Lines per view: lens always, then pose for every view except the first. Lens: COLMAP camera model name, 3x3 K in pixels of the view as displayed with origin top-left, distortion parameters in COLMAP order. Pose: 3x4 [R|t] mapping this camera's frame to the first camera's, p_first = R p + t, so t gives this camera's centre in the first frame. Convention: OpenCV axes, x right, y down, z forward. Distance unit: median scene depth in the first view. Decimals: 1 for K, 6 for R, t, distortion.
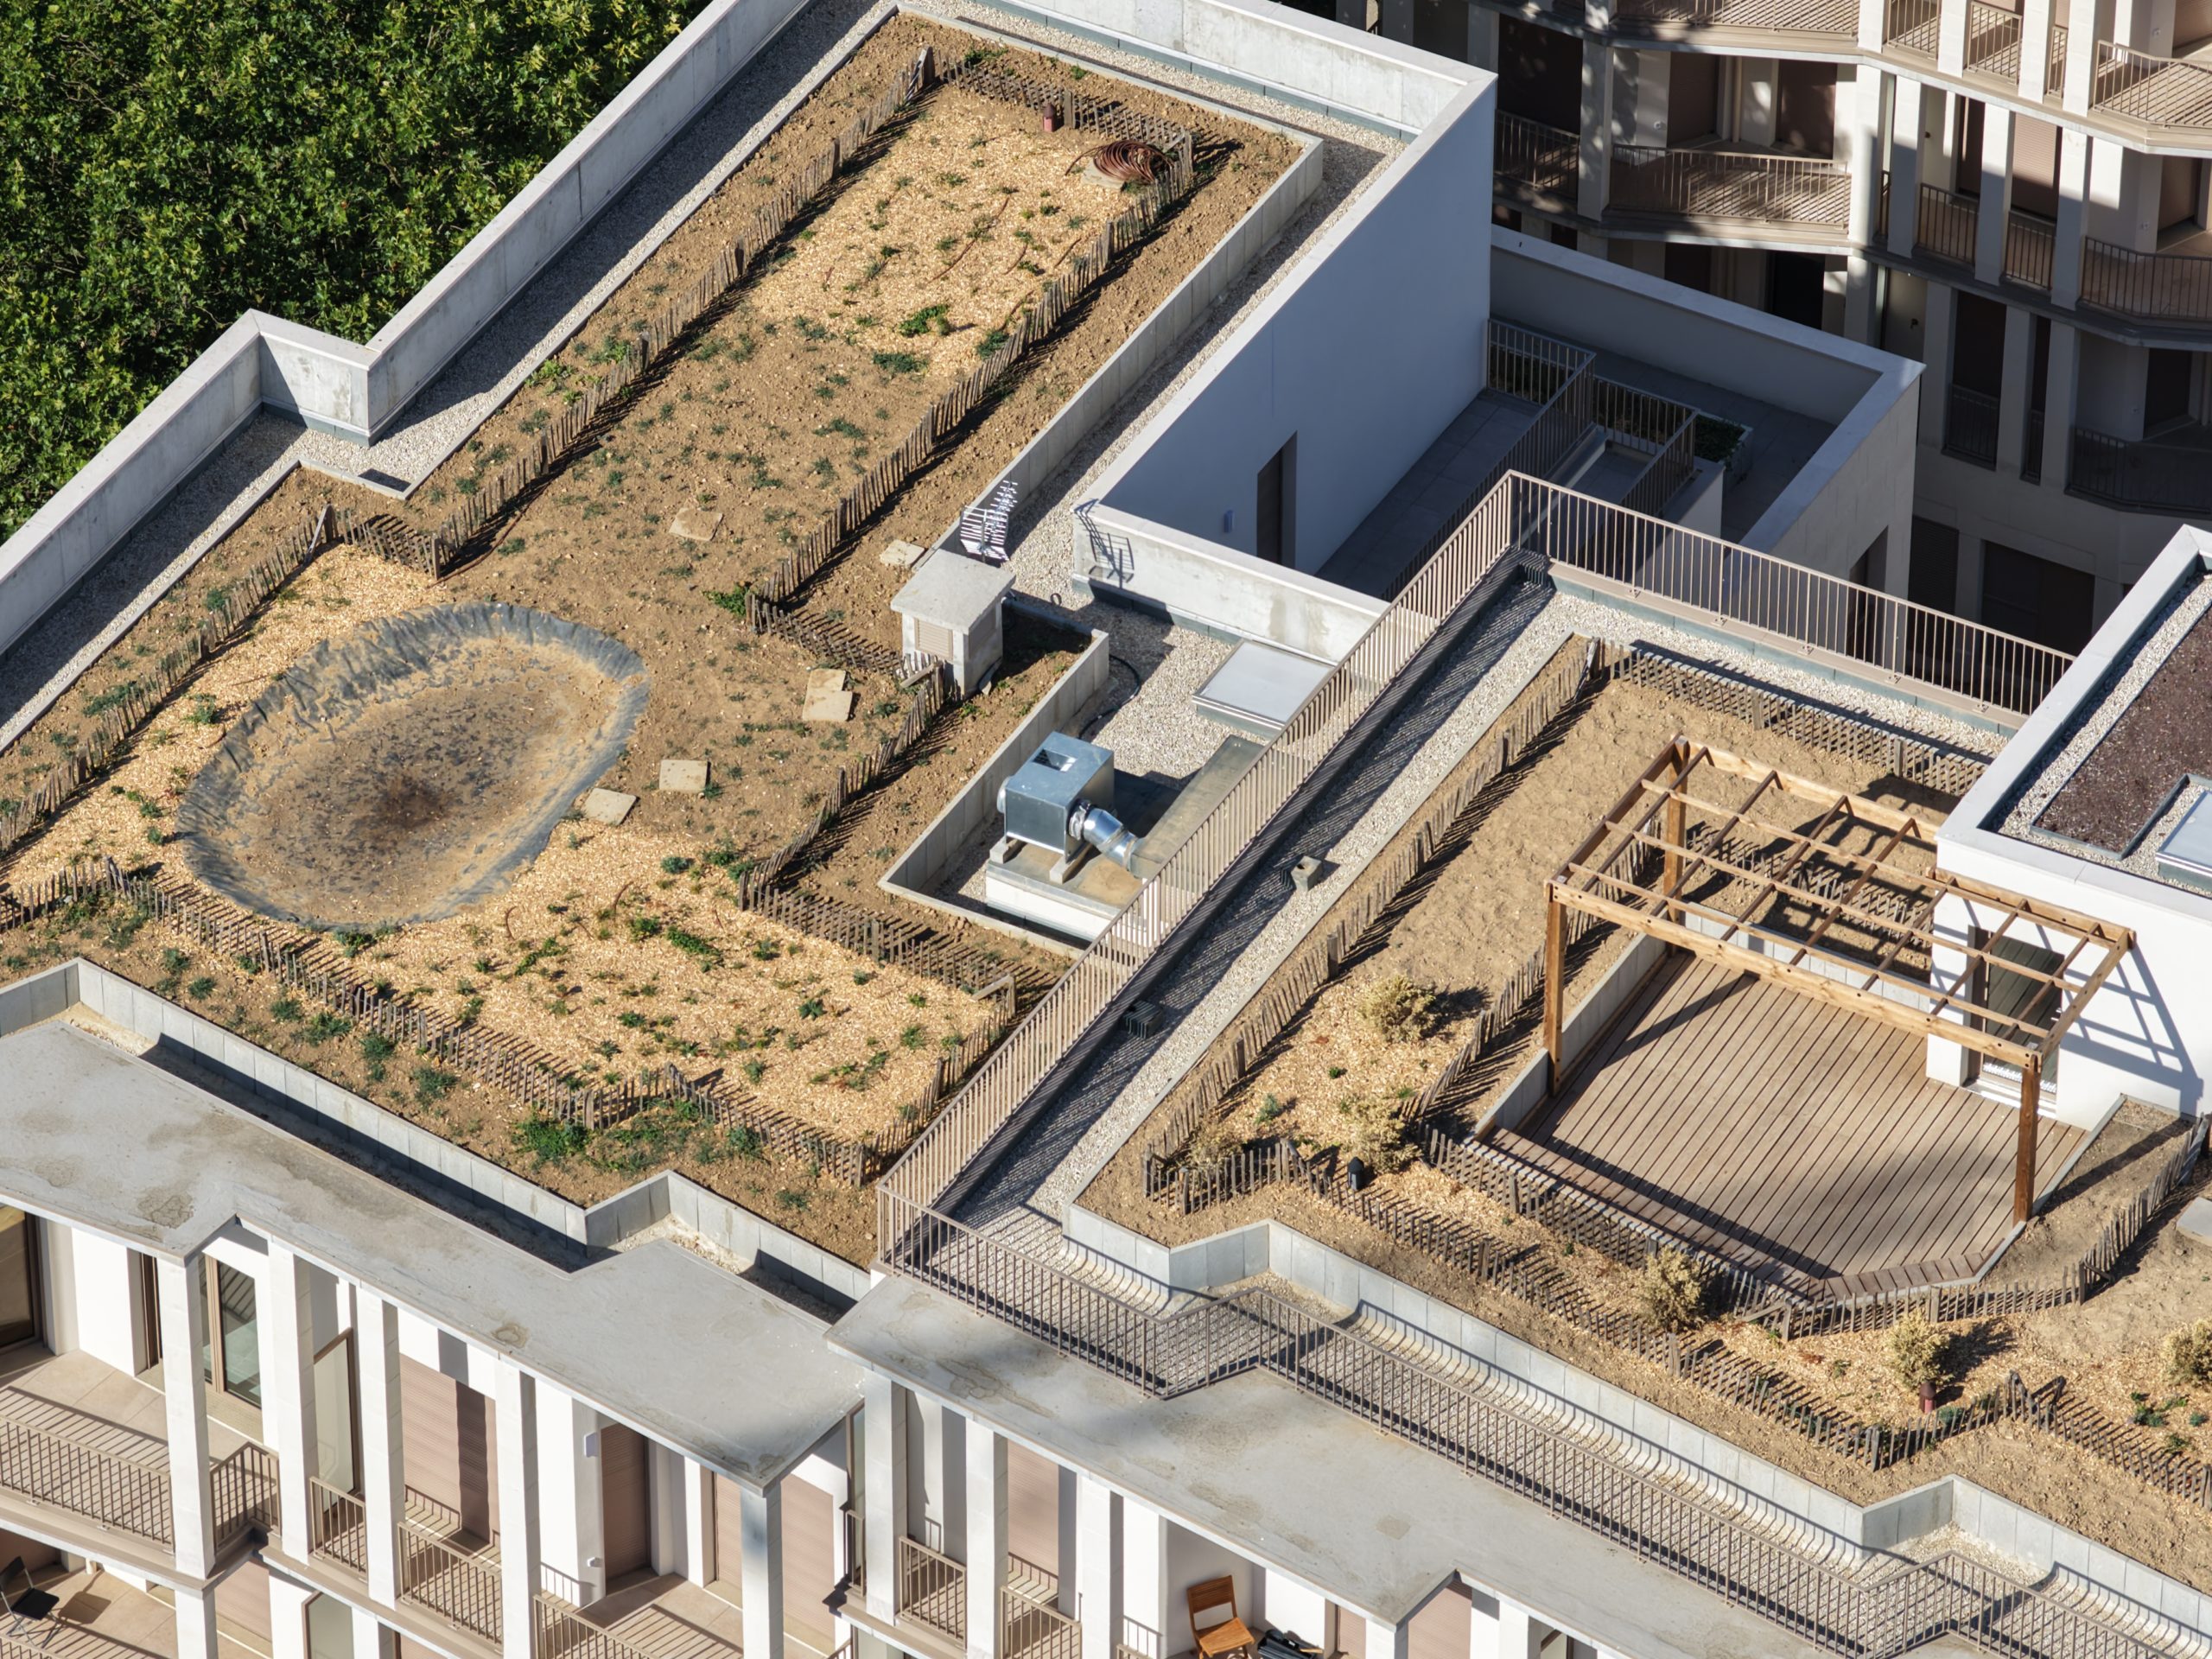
lens RADIAL K [[11786.2, 0, 1106.0], [0, 11786.2, 829.5], [0, 0, 1]] dist [0.387217, 9.514033]
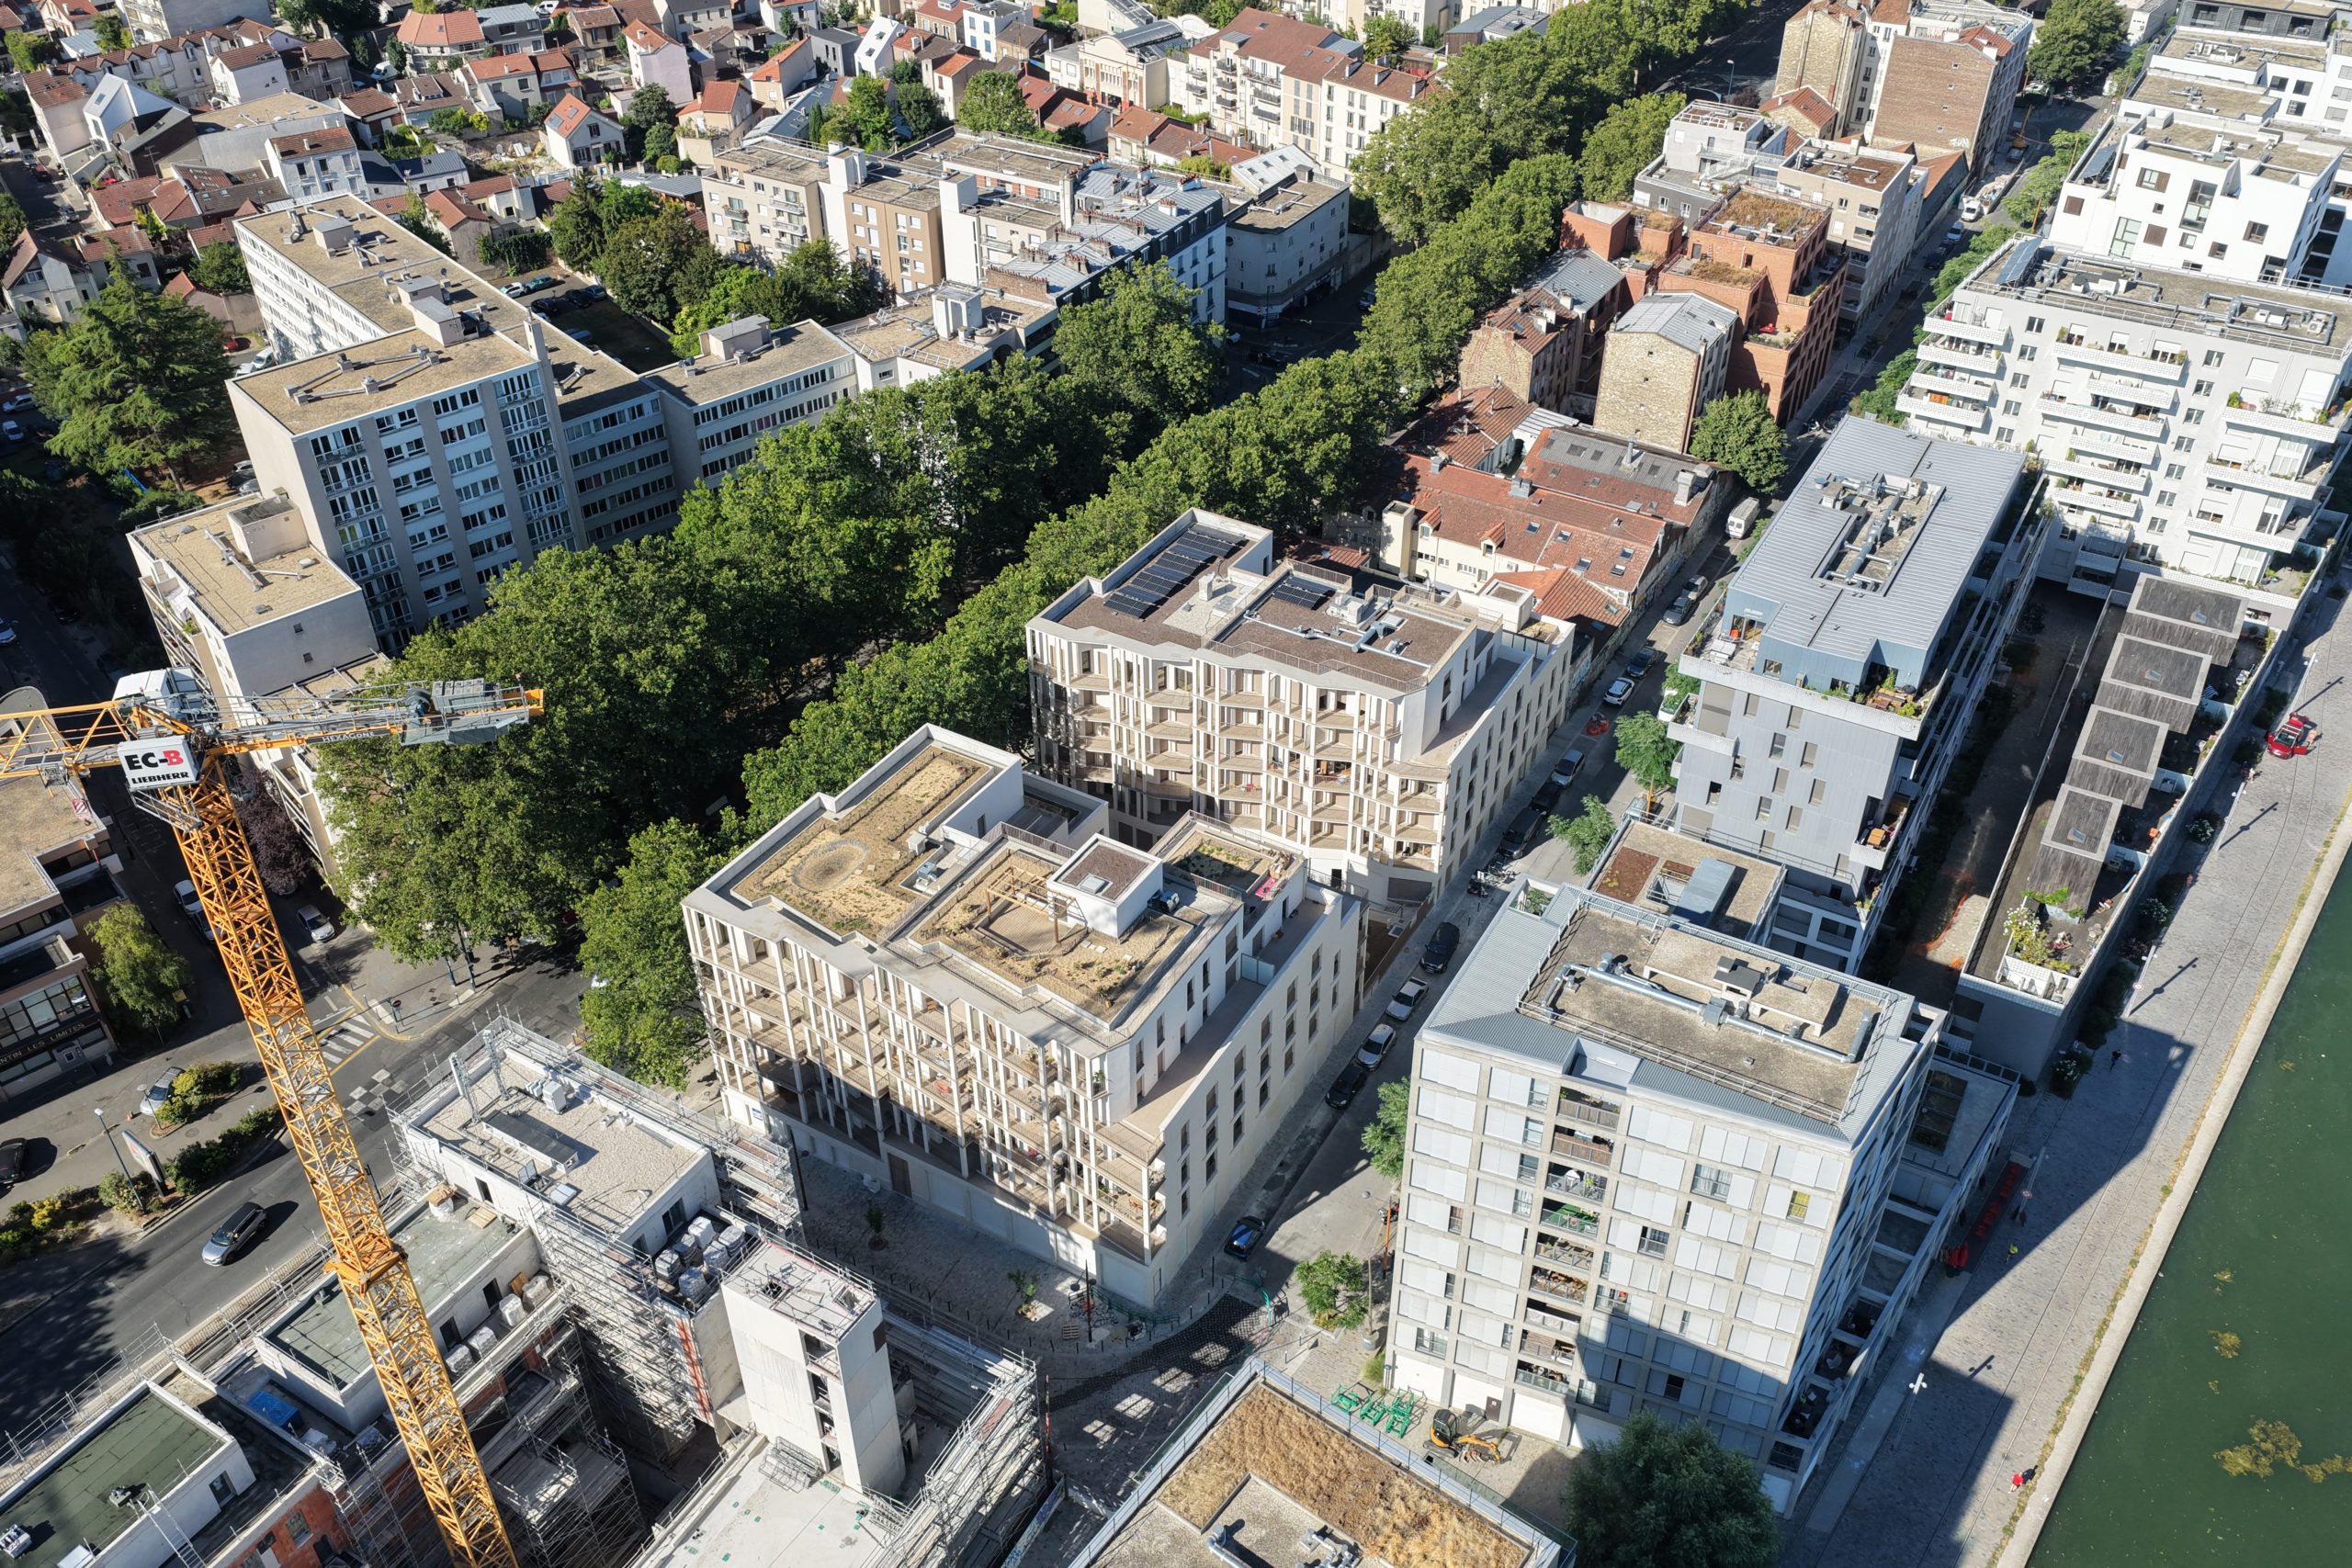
lens RADIAL K [[1920.4, 0, 1176.0], [0, 1920.4, 784.0], [0, 0, 1]] dist [0.005636, 0.001177]
pose [[0.999475, 0.016136, -0.028086, 0.157267], [-0.017090, 0.999274, -0.034038, -0.017127], [0.027517, 0.034500, 0.999026, -0.031526]]
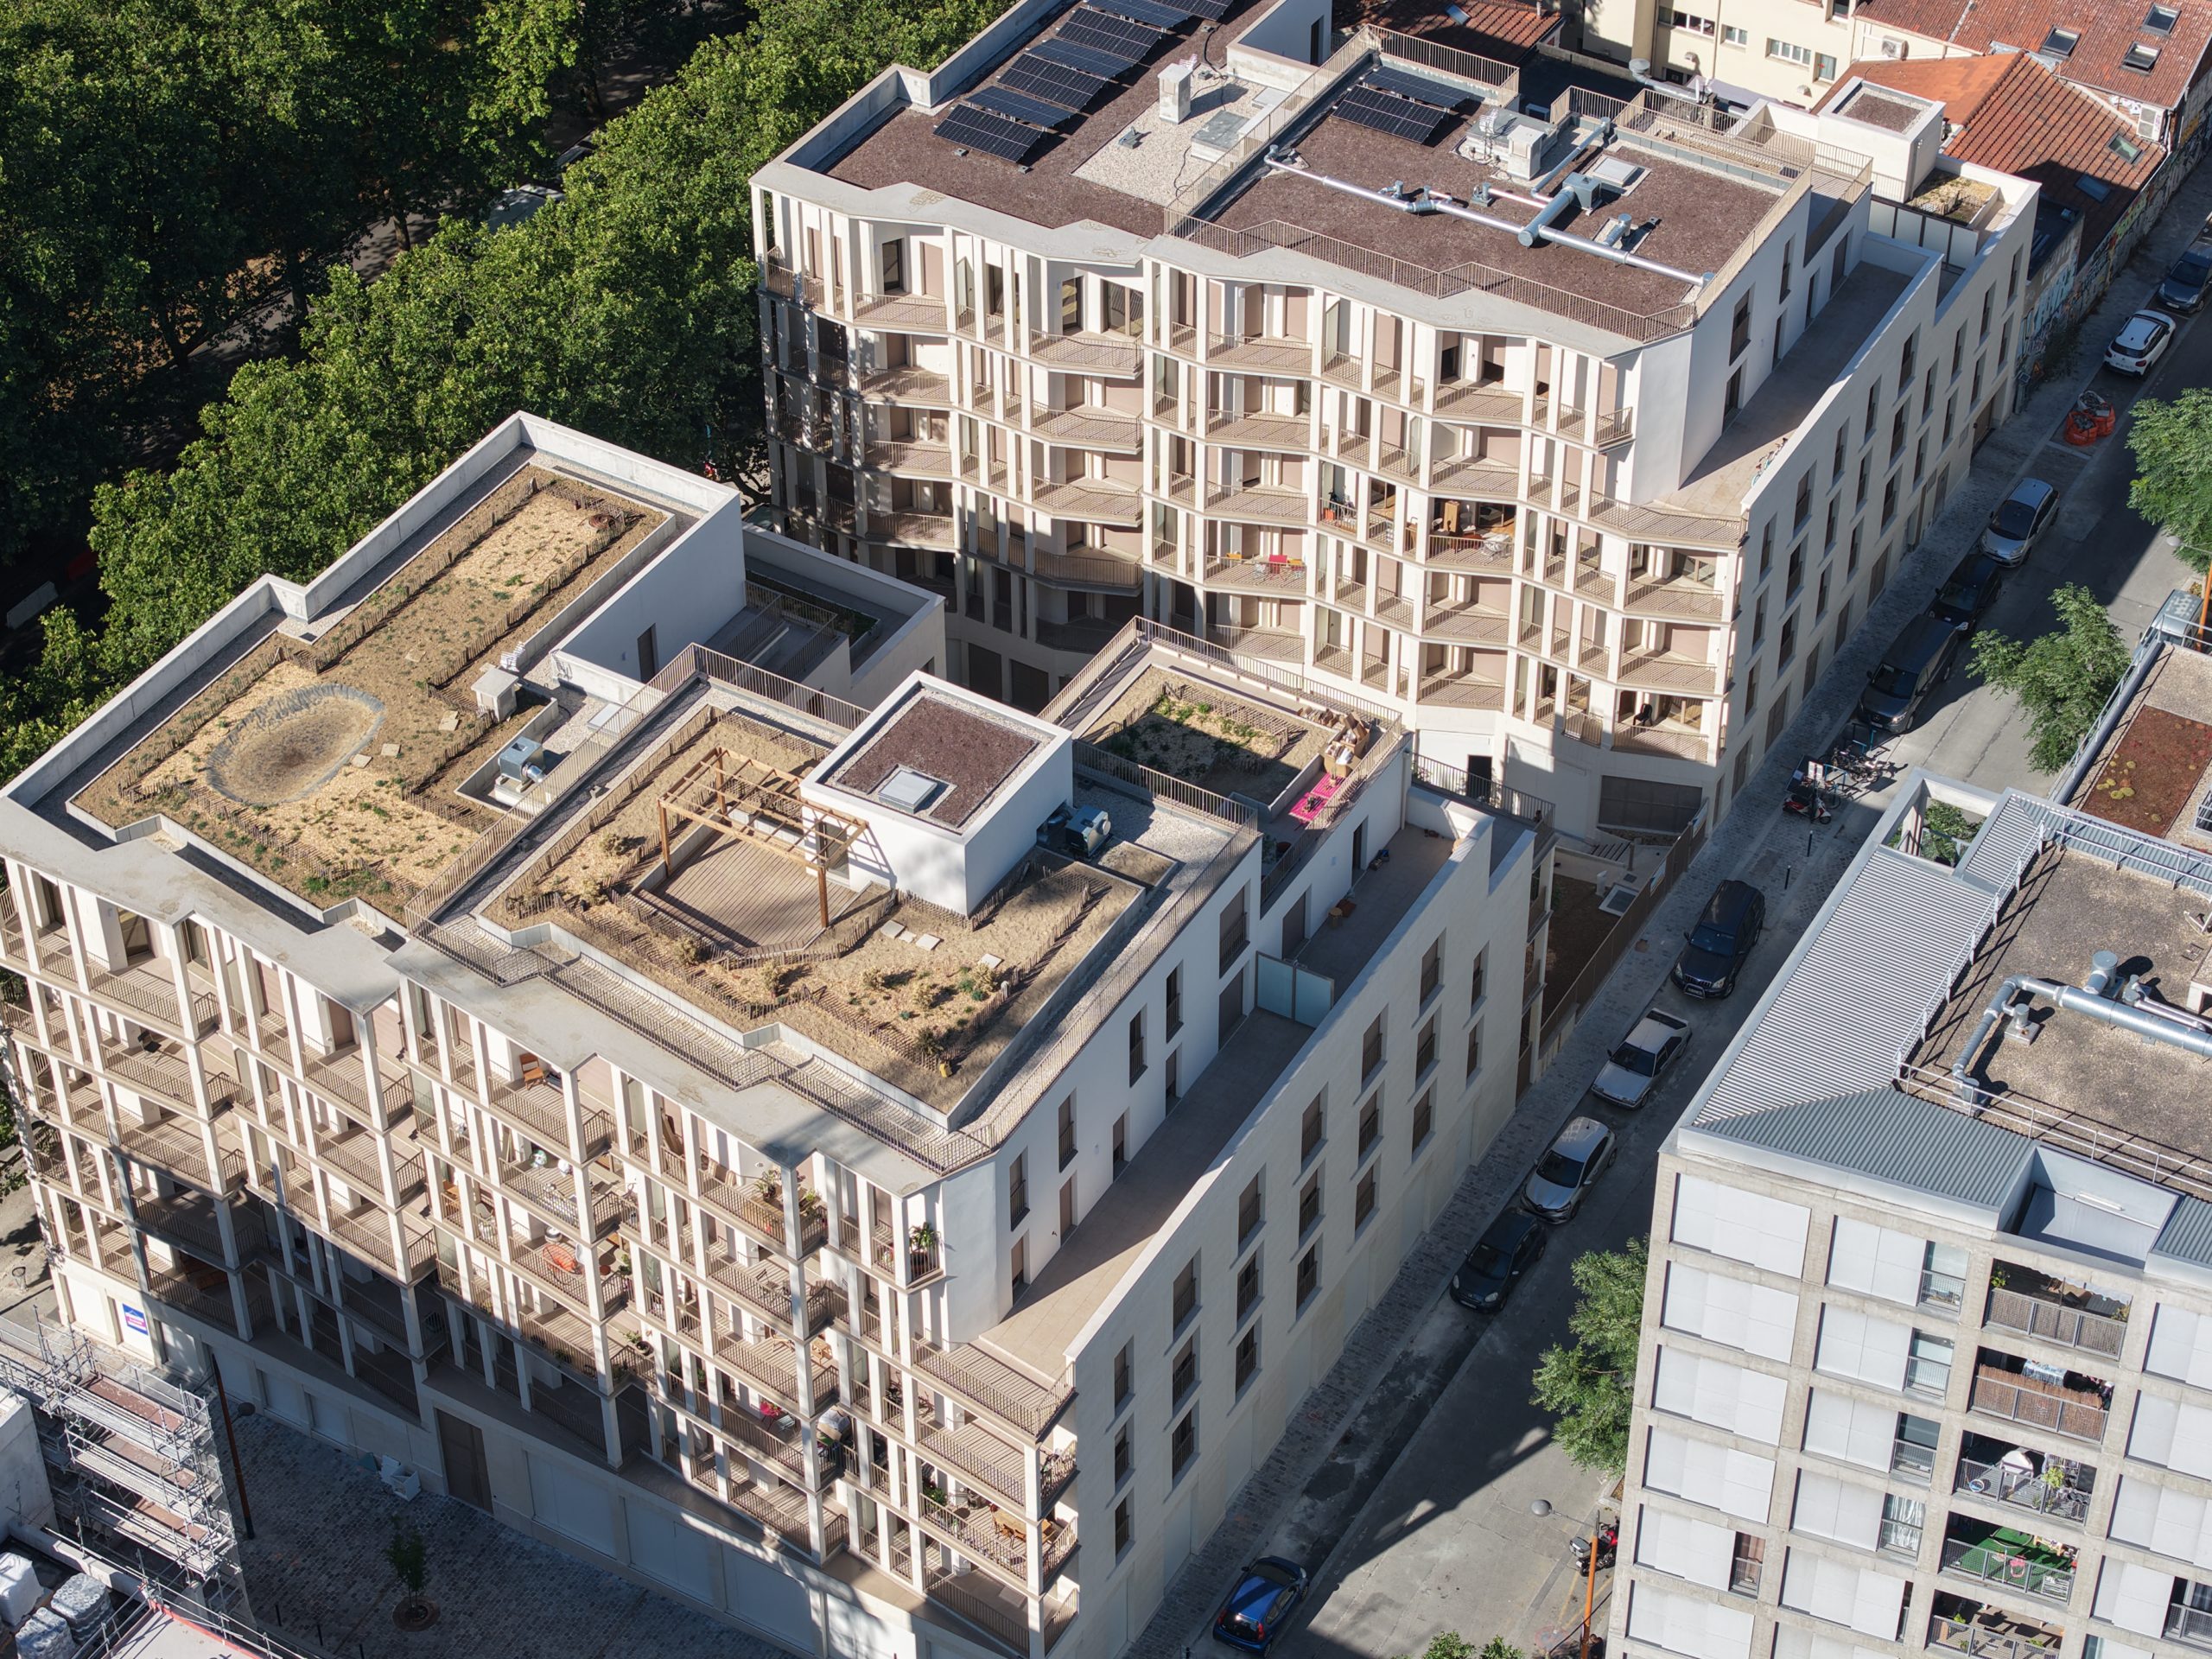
lens RADIAL K [[4504.0, 0, 1106.0], [0, 4504.0, 829.5], [0, 0, 1]] dist [-0.151885, -0.690346]
pose [[0.999456, 0.019678, -0.026467, 0.157177], [-0.018970, 0.999462, 0.026744, -0.017042], [0.026979, -0.026227, 0.999292, -0.028803]]
